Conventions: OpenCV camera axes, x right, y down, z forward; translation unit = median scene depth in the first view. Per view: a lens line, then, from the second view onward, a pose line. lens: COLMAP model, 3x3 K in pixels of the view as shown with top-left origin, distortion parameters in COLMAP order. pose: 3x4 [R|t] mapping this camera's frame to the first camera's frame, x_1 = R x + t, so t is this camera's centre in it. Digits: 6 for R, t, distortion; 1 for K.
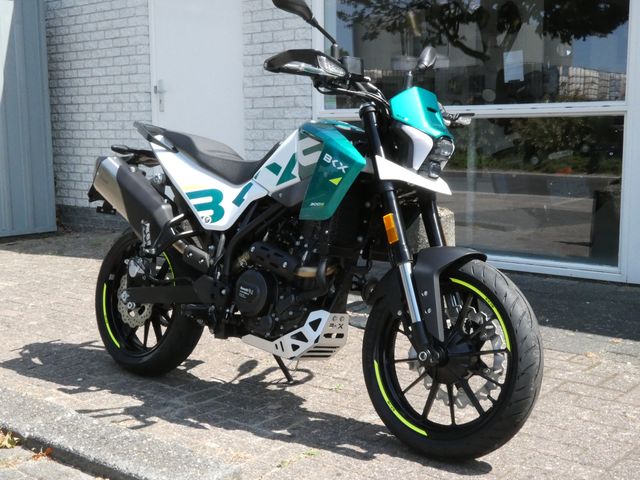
lens RADIAL K [[892.5, 0, 320.0], [0, 892.5, 240.0], [0, 0, 1]] dist [0.202252, -0.956017]
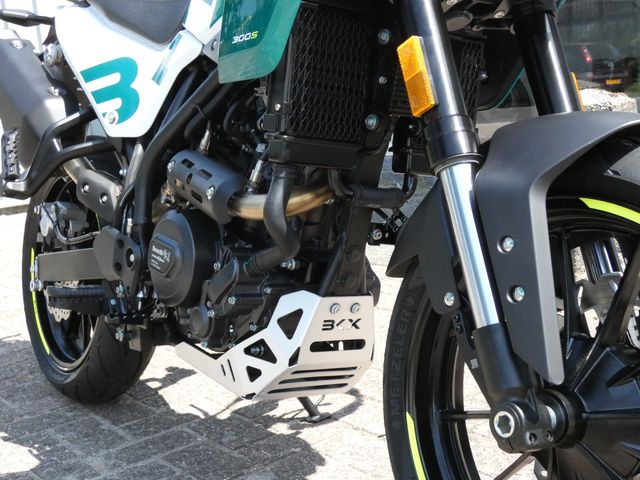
lens RADIAL K [[892.5, 0, 320.0], [0, 892.5, 240.0], [0, 0, 1]] dist [0.202252, -0.956017]
pose [[0.975591, -0.043606, -0.215222, 0.106695], [0.054306, 0.997552, 0.044052, 0.033344], [0.212775, -0.054664, 0.975571, 0.560884]]
